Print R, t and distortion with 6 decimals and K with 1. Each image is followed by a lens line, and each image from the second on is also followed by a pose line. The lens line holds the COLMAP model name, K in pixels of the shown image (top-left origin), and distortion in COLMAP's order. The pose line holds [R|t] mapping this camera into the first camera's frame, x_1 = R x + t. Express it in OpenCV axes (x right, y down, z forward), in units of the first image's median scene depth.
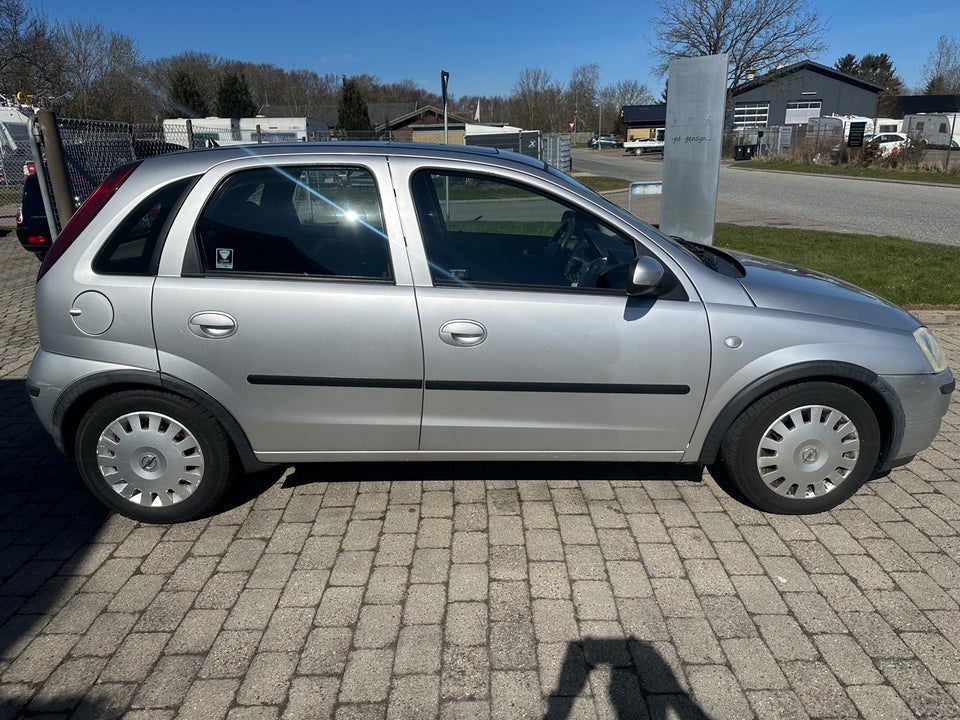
lens RADIAL K [[680.9, 0, 487.3], [0, 680.9, 361.6], [0, 0, 1]] dist [0.020814, -0.023829]
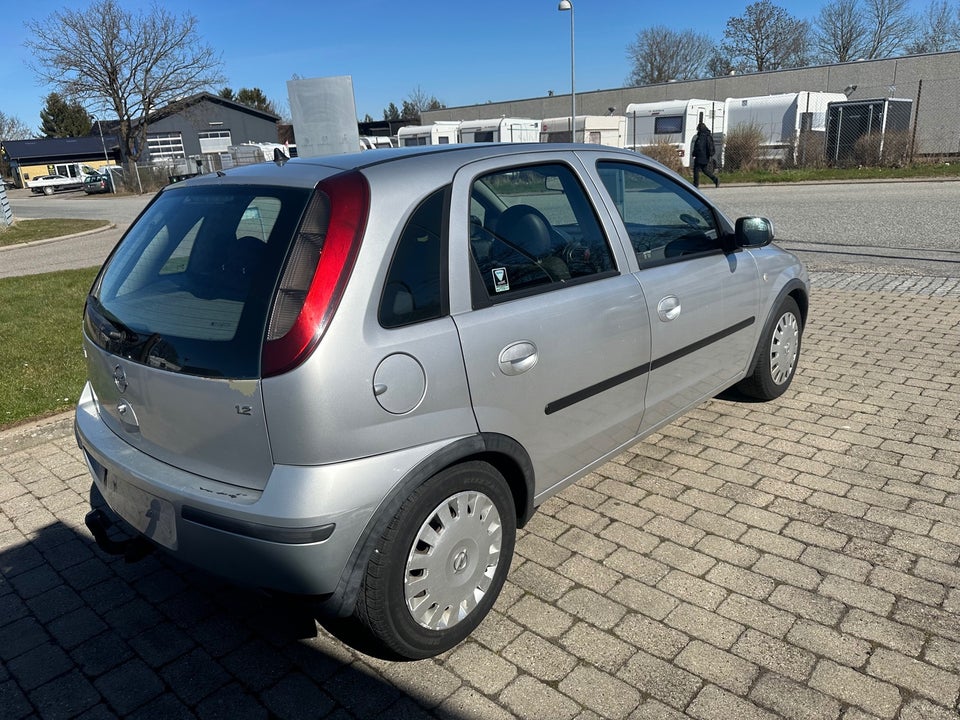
lens RADIAL K [[680.9, 0, 481.9], [0, 680.9, 359.5], [0, 0, 1]] dist [0.020814, -0.023829]
pose [[0.693288, -0.247046, 0.676994, -0.321256], [0.276471, 0.958703, 0.066721, -0.038680], [-0.665519, 0.140913, 0.732958, 0.137174]]
